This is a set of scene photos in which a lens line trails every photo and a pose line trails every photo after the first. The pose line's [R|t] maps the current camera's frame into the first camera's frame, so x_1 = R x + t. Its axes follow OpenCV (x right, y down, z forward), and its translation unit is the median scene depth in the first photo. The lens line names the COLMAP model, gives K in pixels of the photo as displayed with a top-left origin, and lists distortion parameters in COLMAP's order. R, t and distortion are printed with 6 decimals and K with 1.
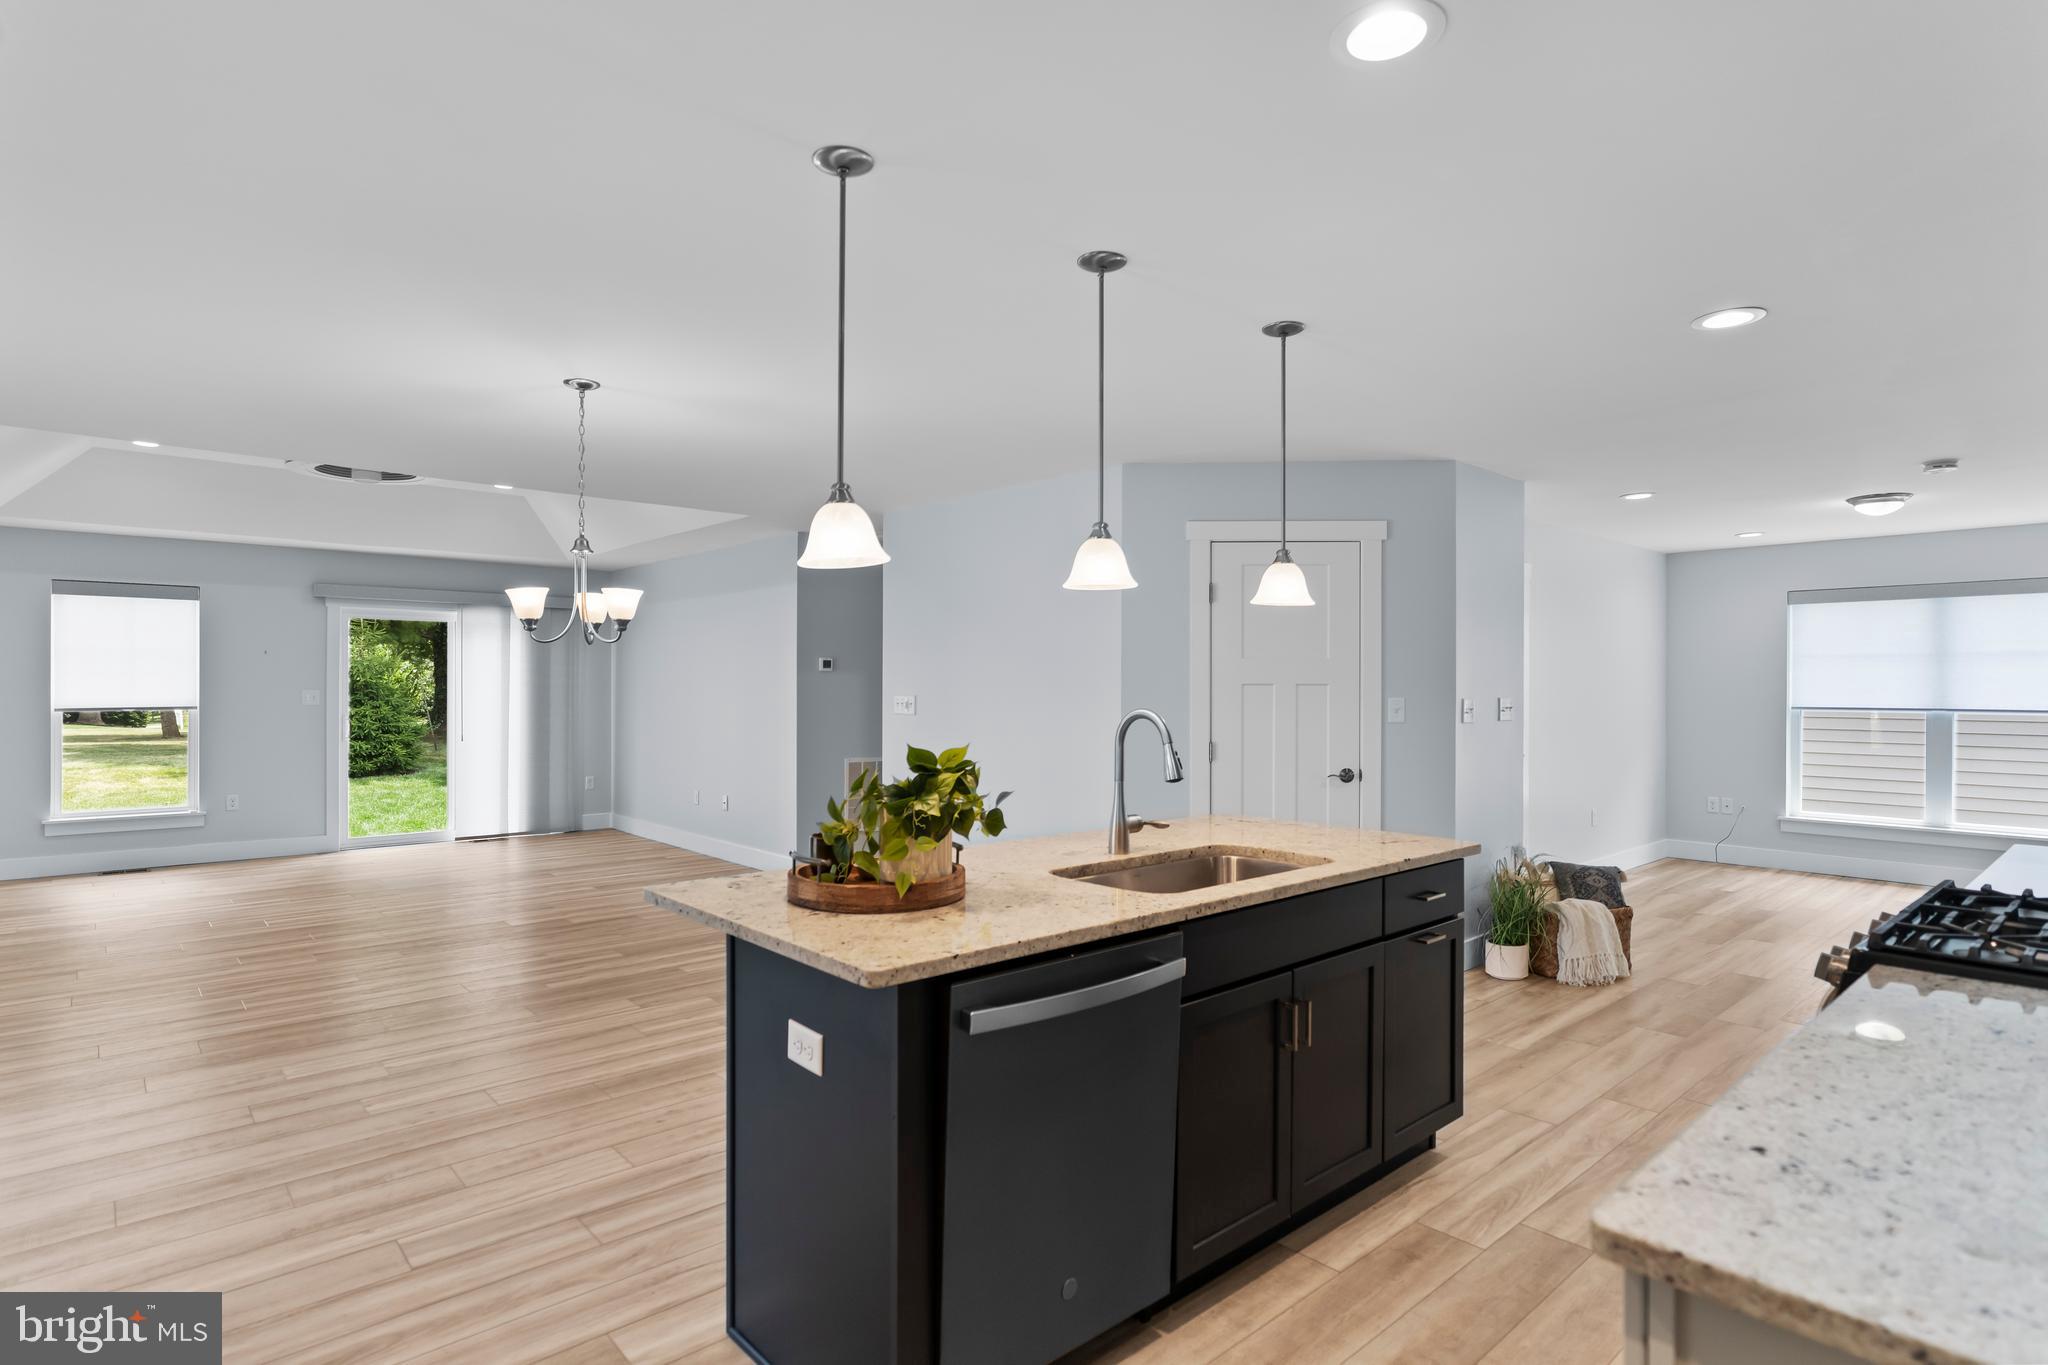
lens RADIAL K [[1051.7, 0, 1015.3], [0, 1051.7, 687.1], [0, 0, 1]] dist [-0.003538, 0.001101]
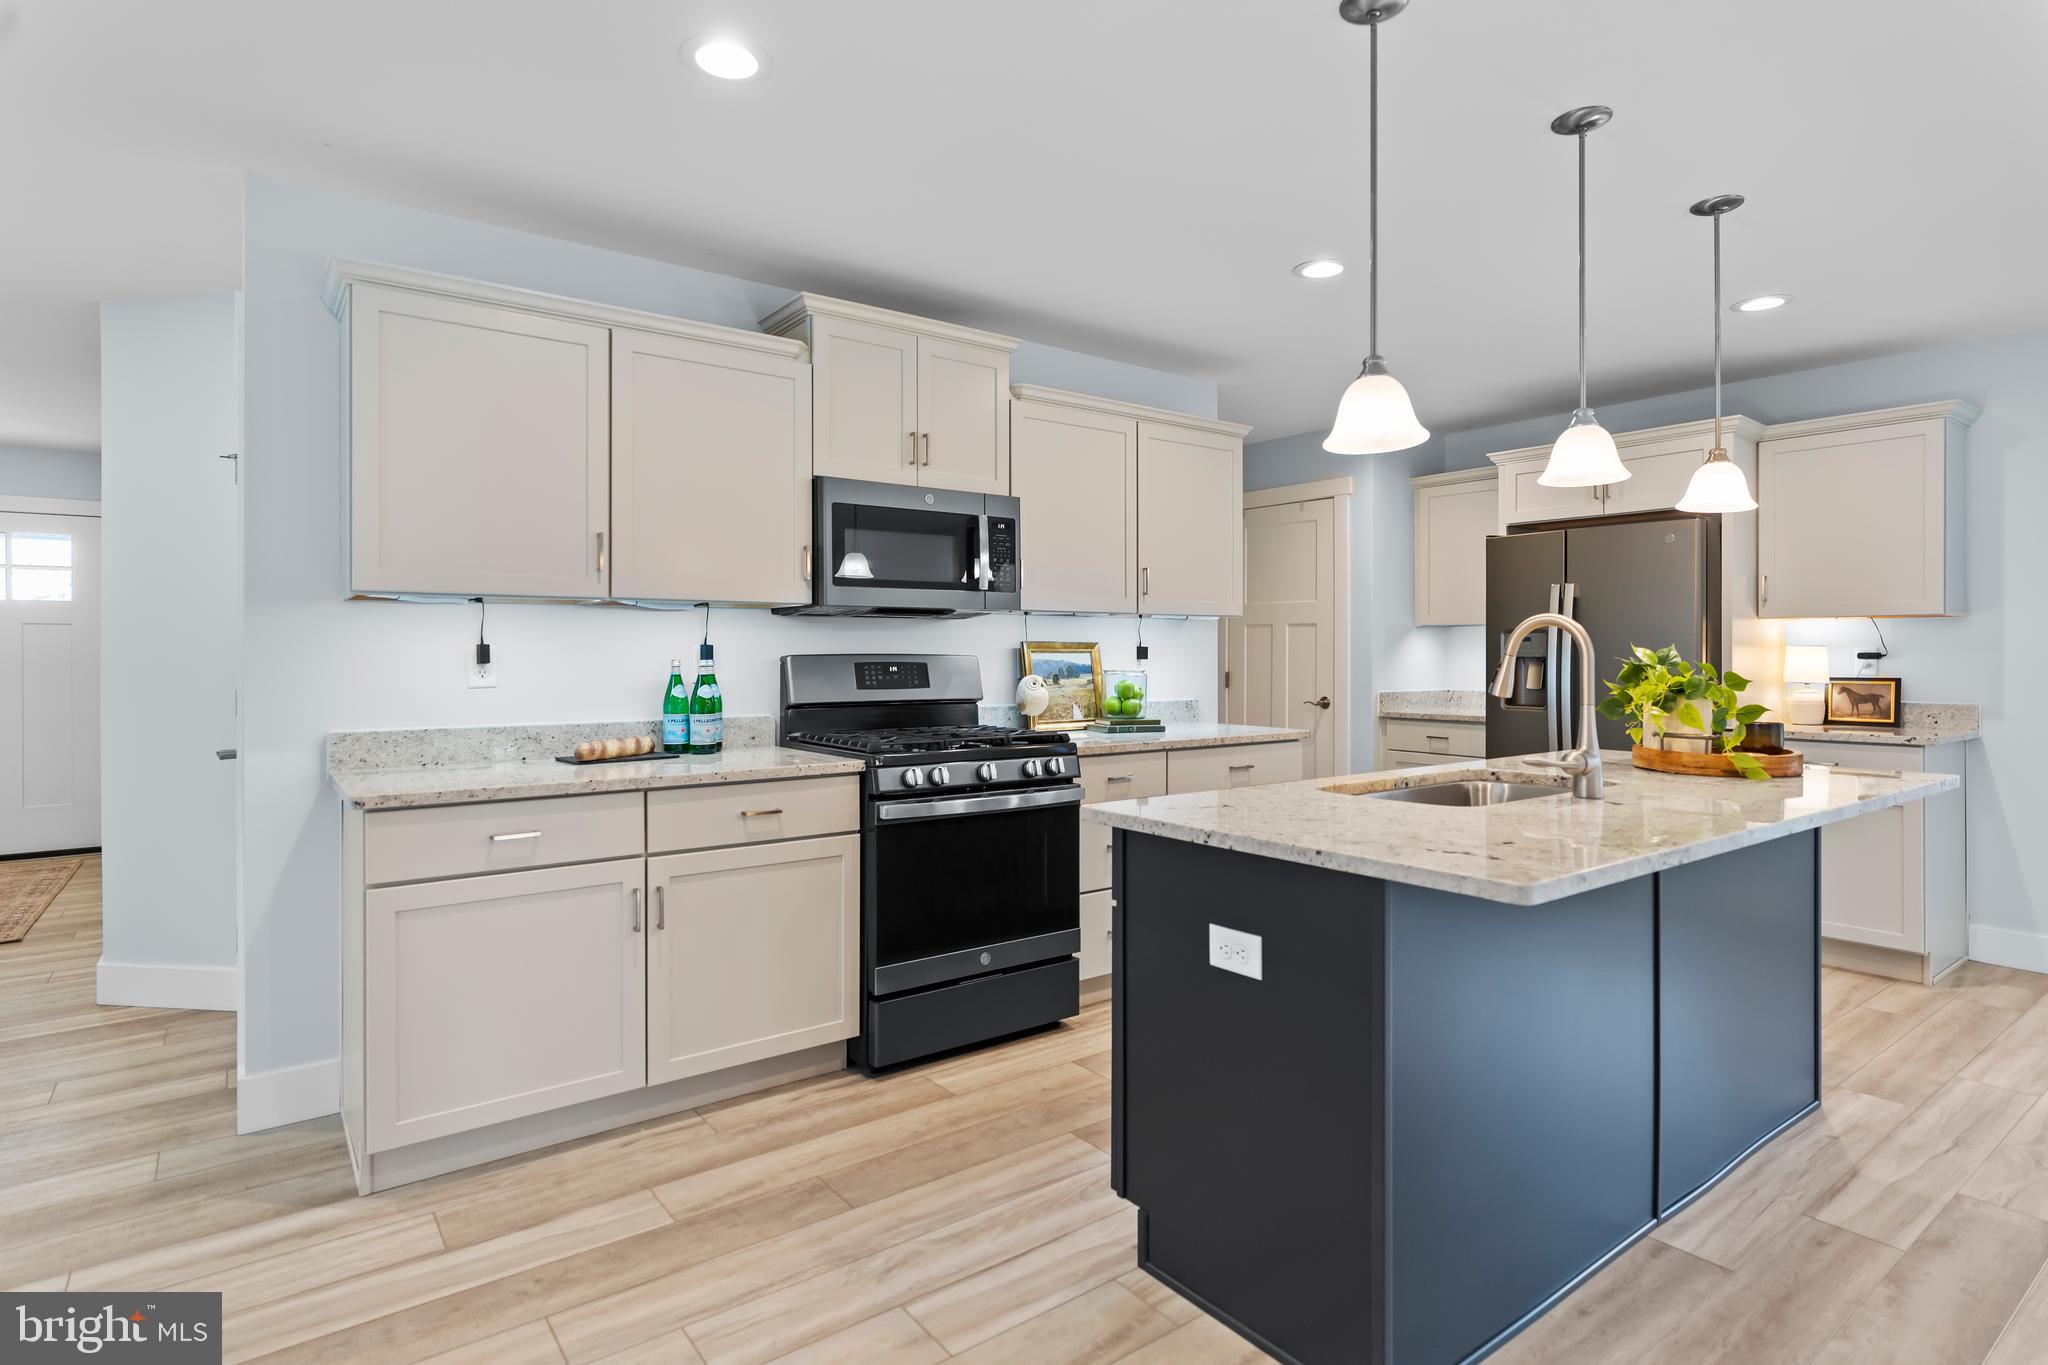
lens RADIAL K [[1061.5, 0, 1014.2], [0, 1061.5, 656.5], [0, 0, 1]] dist [-0.004178, -0.000149]
pose [[-0.996505, -0.002893, 0.083487, 0.206817], [-0.002444, 0.999982, 0.005481, 0.022381], [-0.083502, 0.005258, -0.996494, 0.820443]]
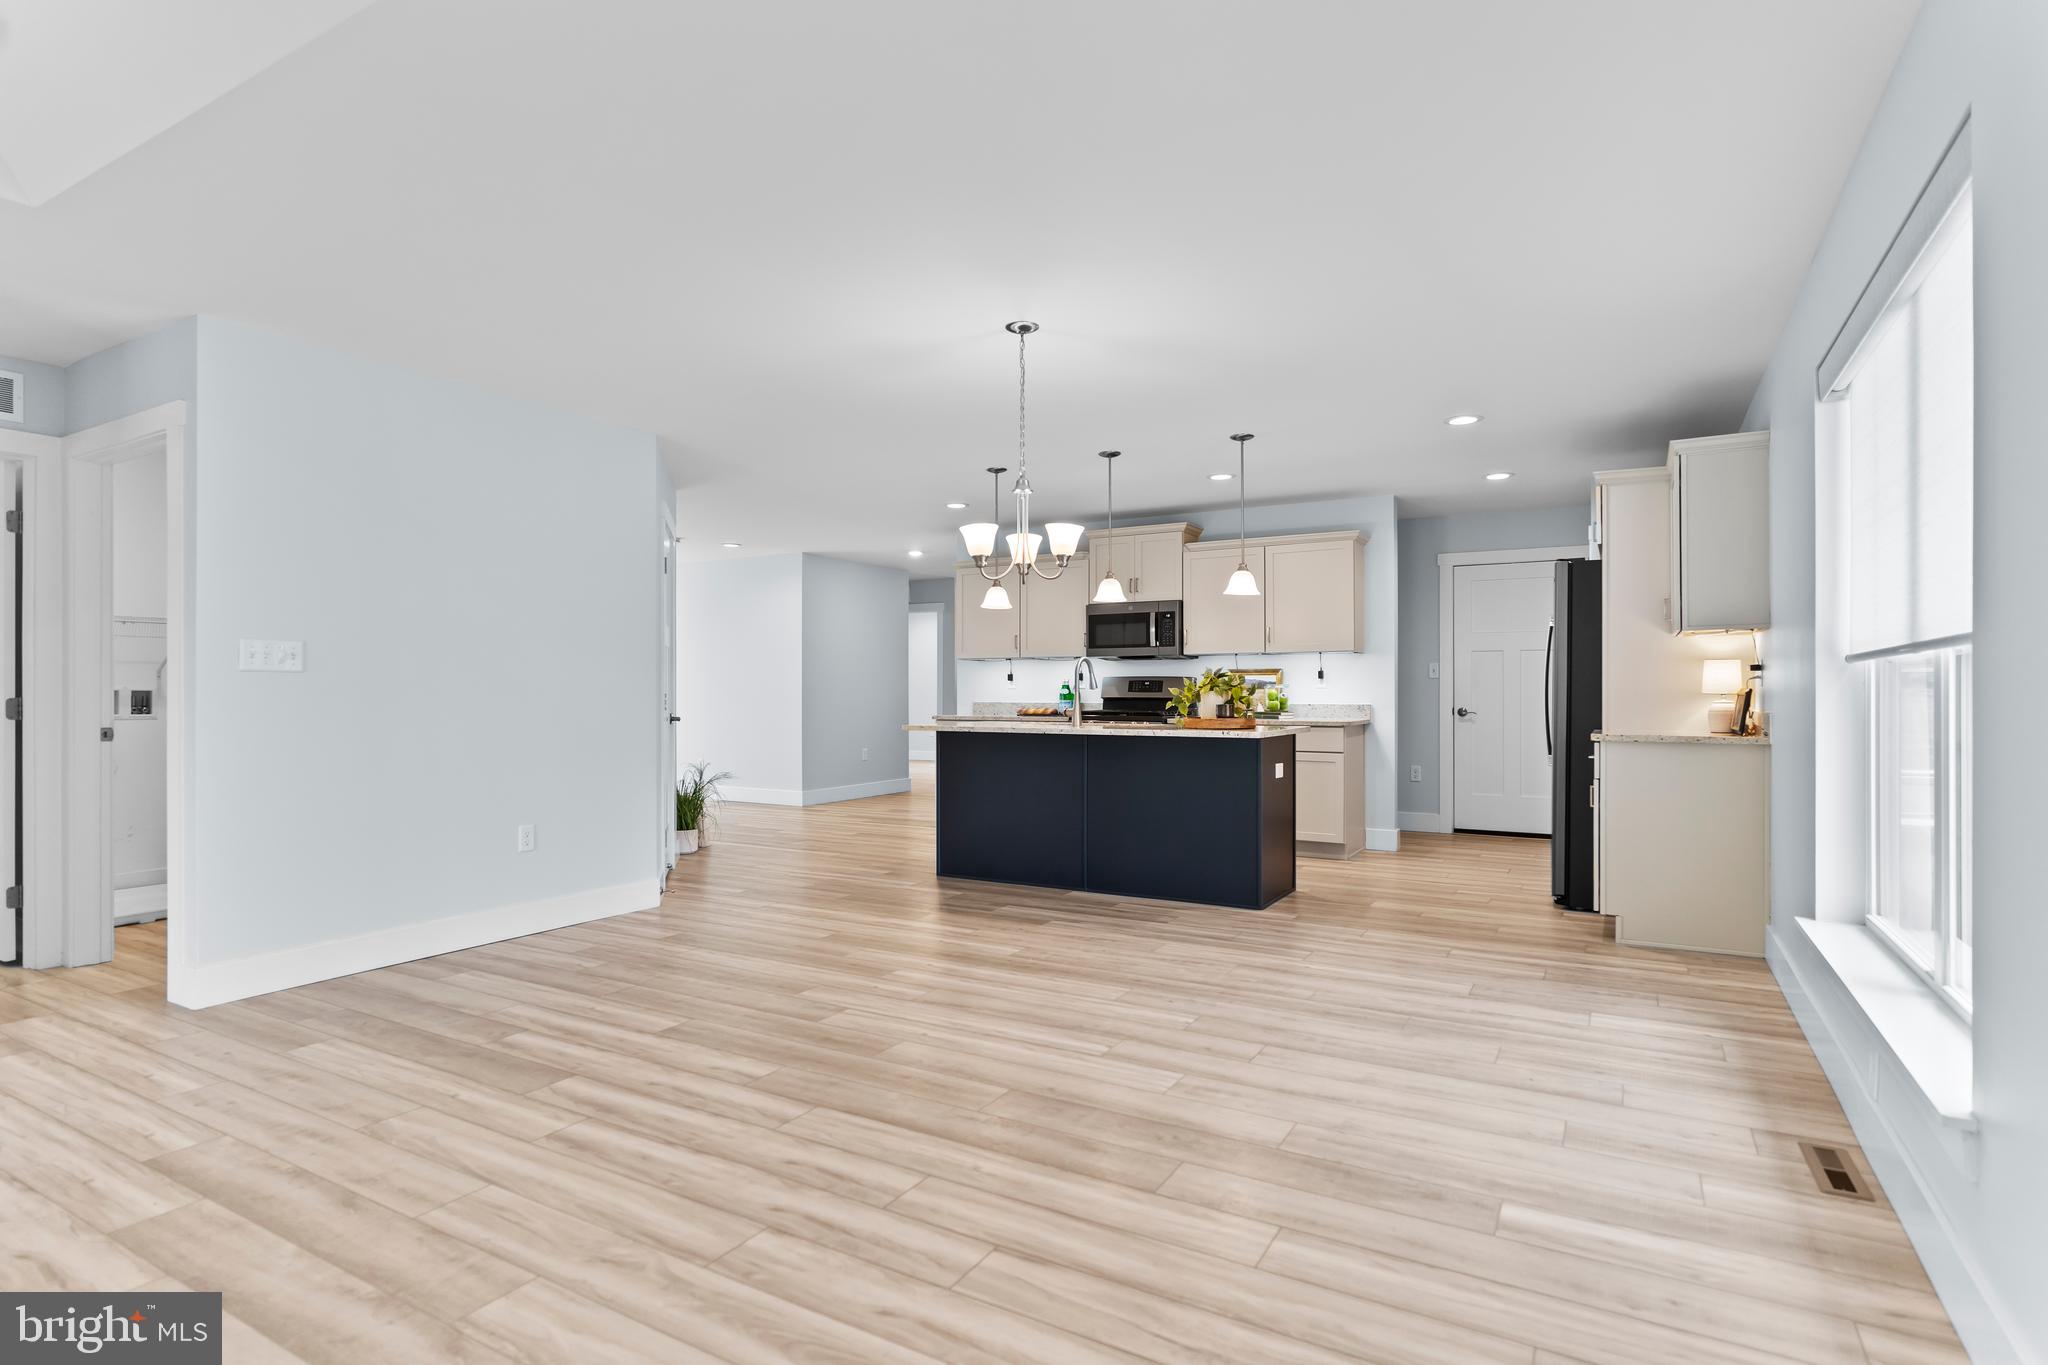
lens RADIAL K [[1046.6, 0, 1019.0], [0, 1046.6, 688.9], [0, 0, 1]] dist [-0.003155, -0.000864]
pose [[-0.312219, -0.001633, 0.950009, -0.820614], [0.001686, 0.999996, 0.002273, 0.036280], [-0.950009, 0.002312, -0.312215, 0.787121]]
